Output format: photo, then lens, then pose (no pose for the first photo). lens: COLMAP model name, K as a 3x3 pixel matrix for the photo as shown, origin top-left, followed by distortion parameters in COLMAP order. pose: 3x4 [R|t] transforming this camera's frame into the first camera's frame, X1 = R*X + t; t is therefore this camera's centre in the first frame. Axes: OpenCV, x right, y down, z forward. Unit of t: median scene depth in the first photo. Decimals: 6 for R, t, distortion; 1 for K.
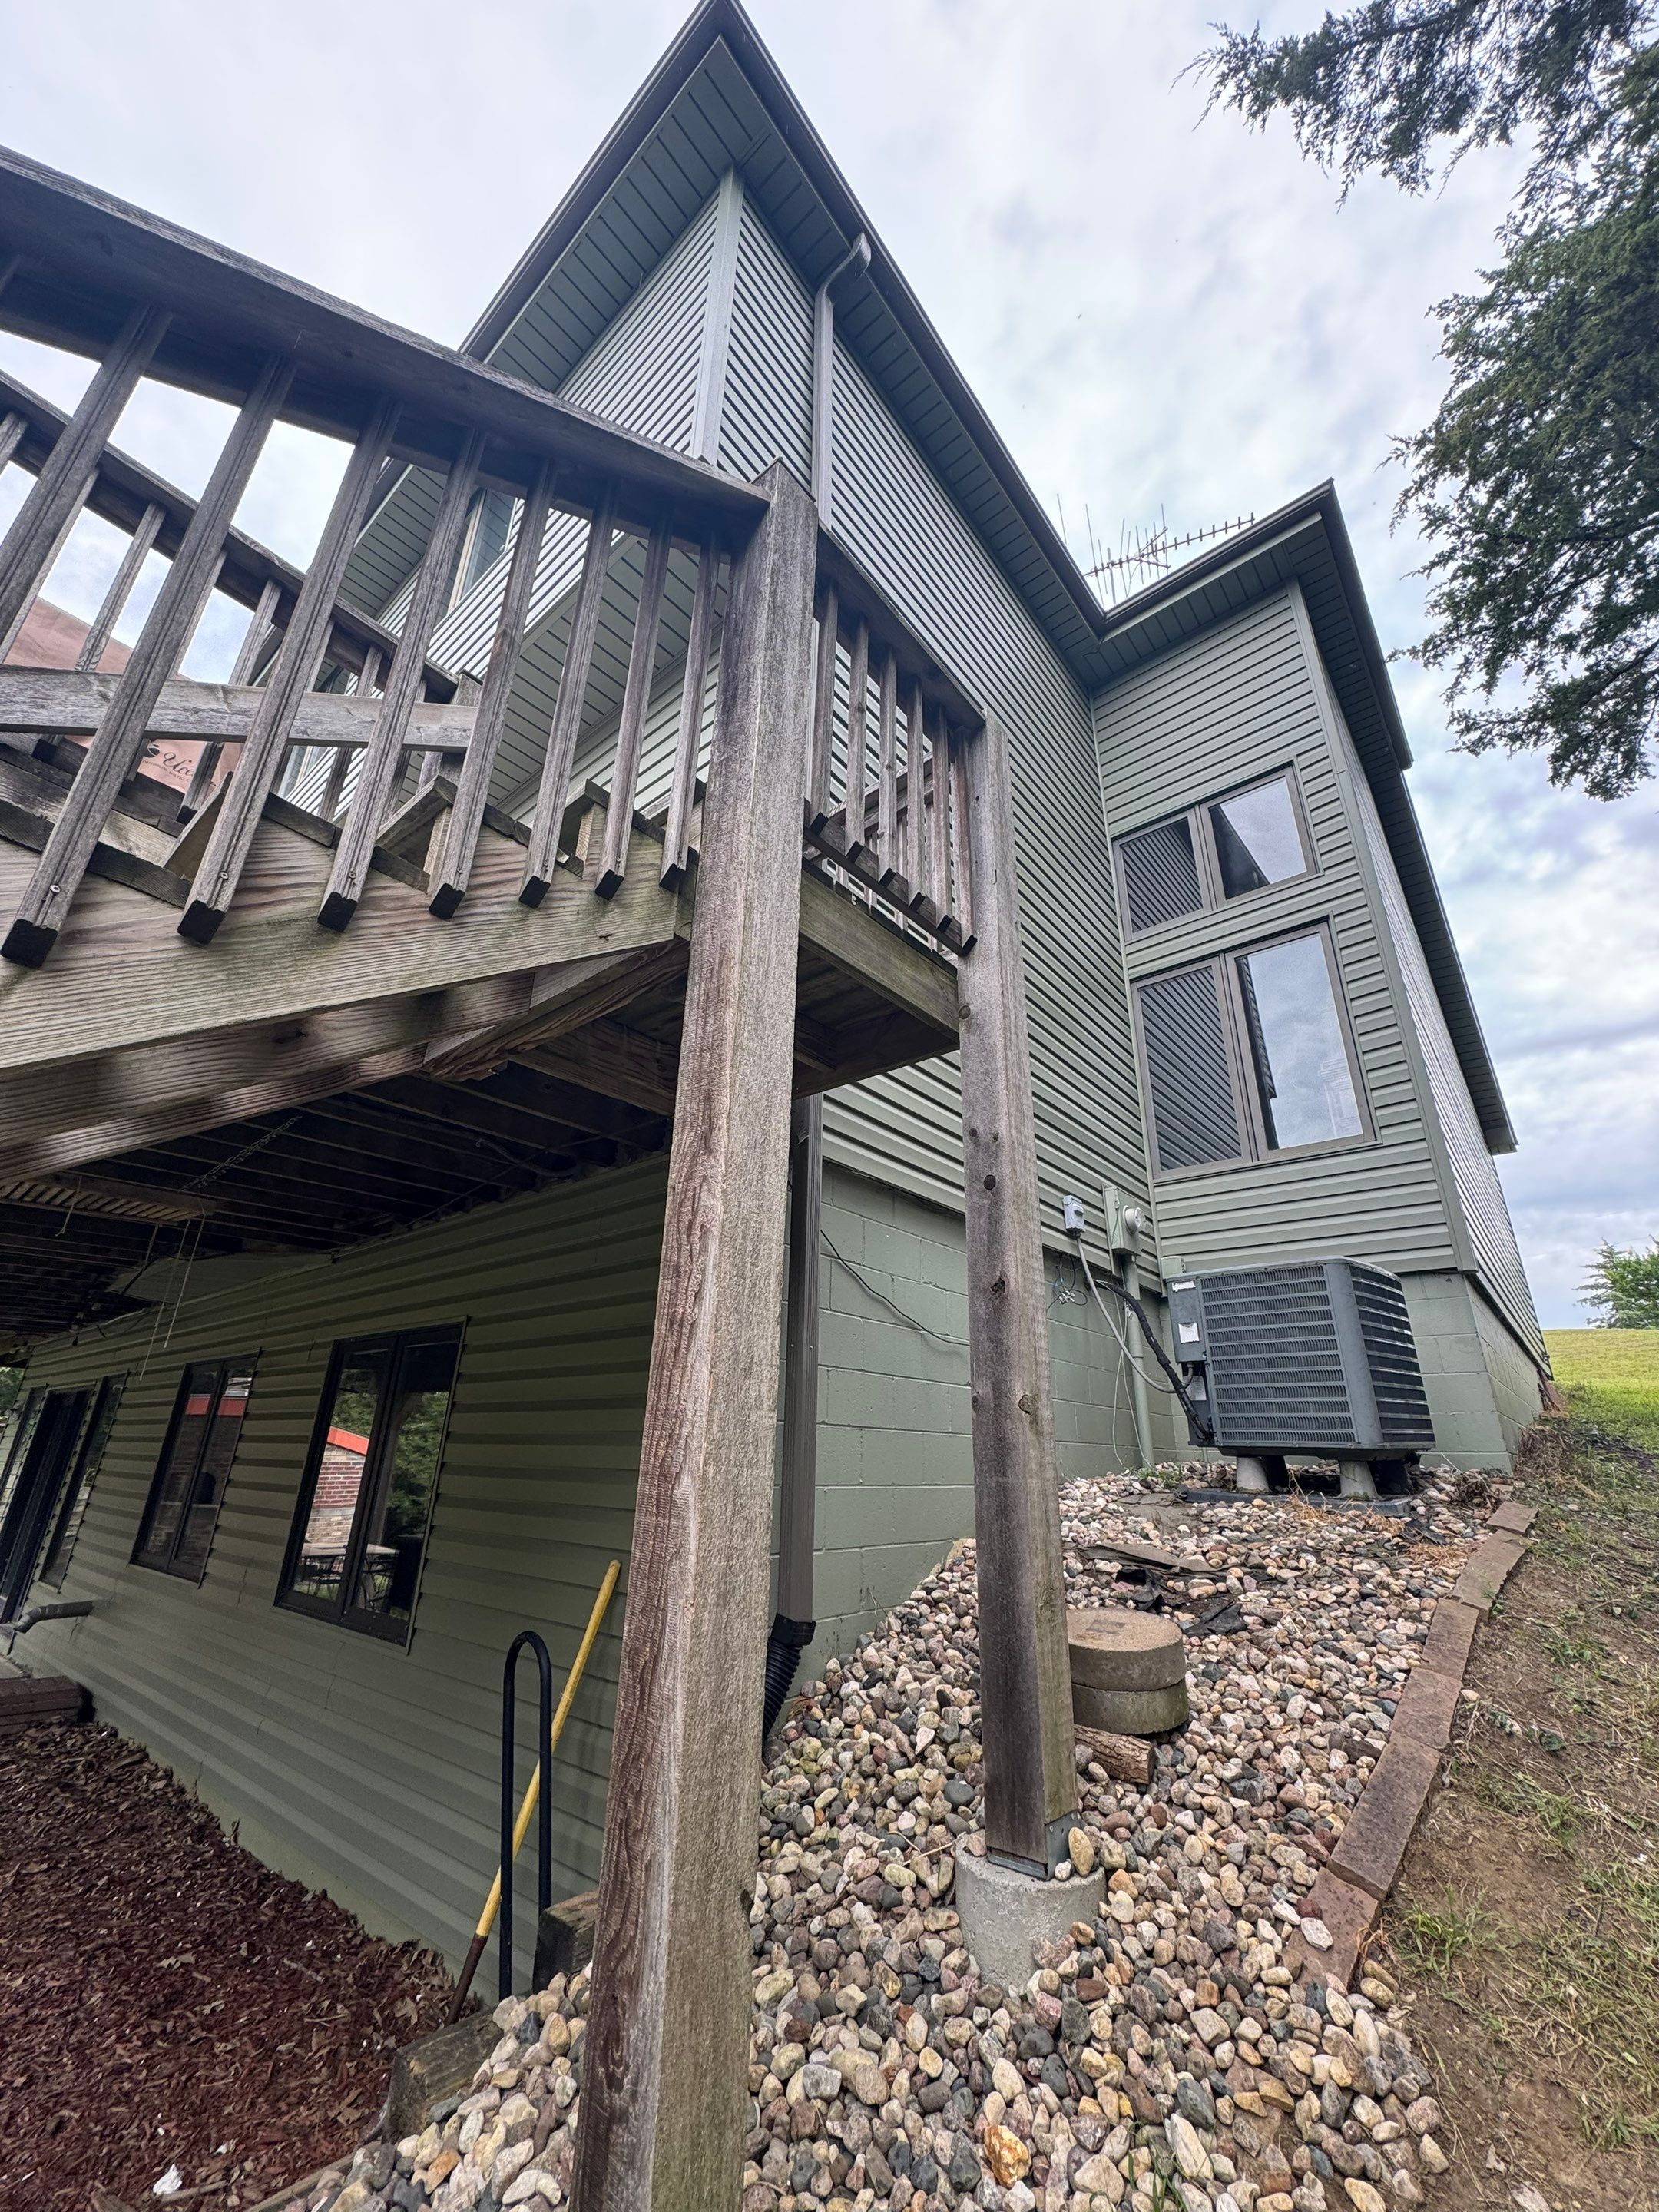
lens RADIAL K [[870.4, 0, 821.9], [0, 870.4, 1105.2], [0, 0, 1]] dist [-0.000786, -0.000150]
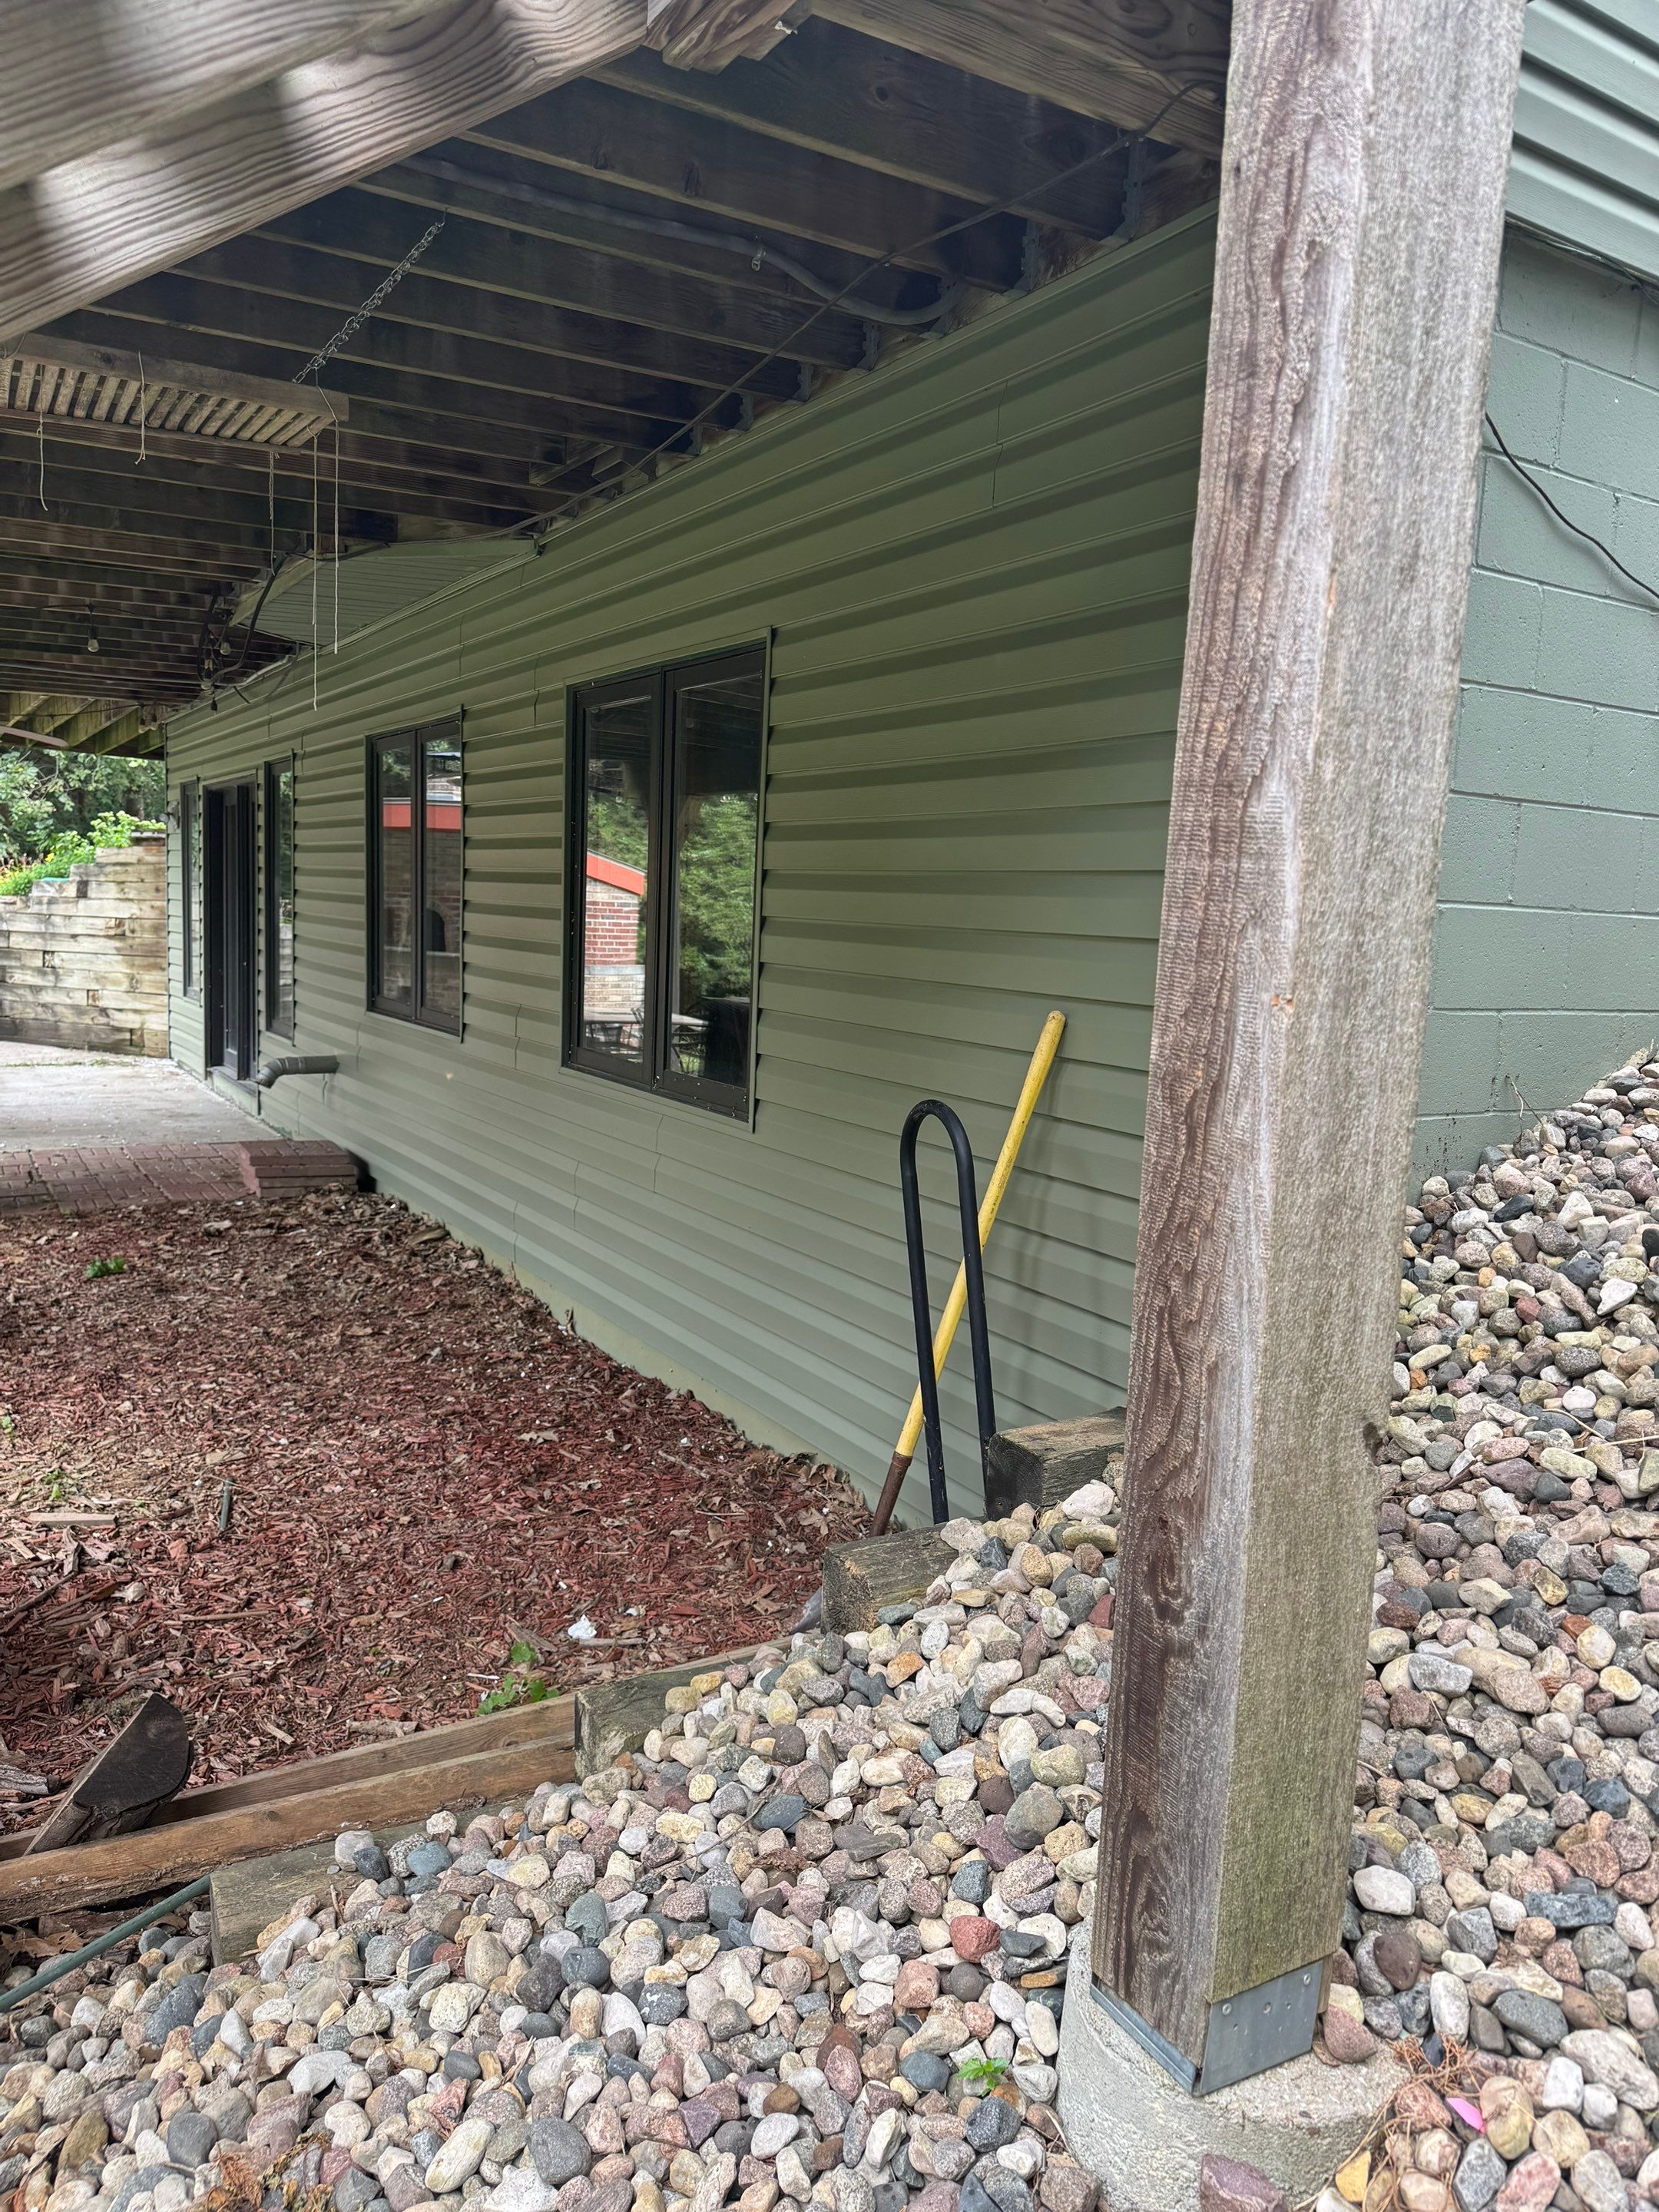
lens RADIAL K [[1528.9, 0, 829.5], [0, 1528.9, 1106.0], [0, 0, 1]] dist [0.145000, -0.262269]
pose [[0.947645, 0.057961, -0.314021, -0.063645], [0.101599, 0.877560, 0.468578, 0.084274], [0.302732, -0.475950, 0.825727, 0.048300]]
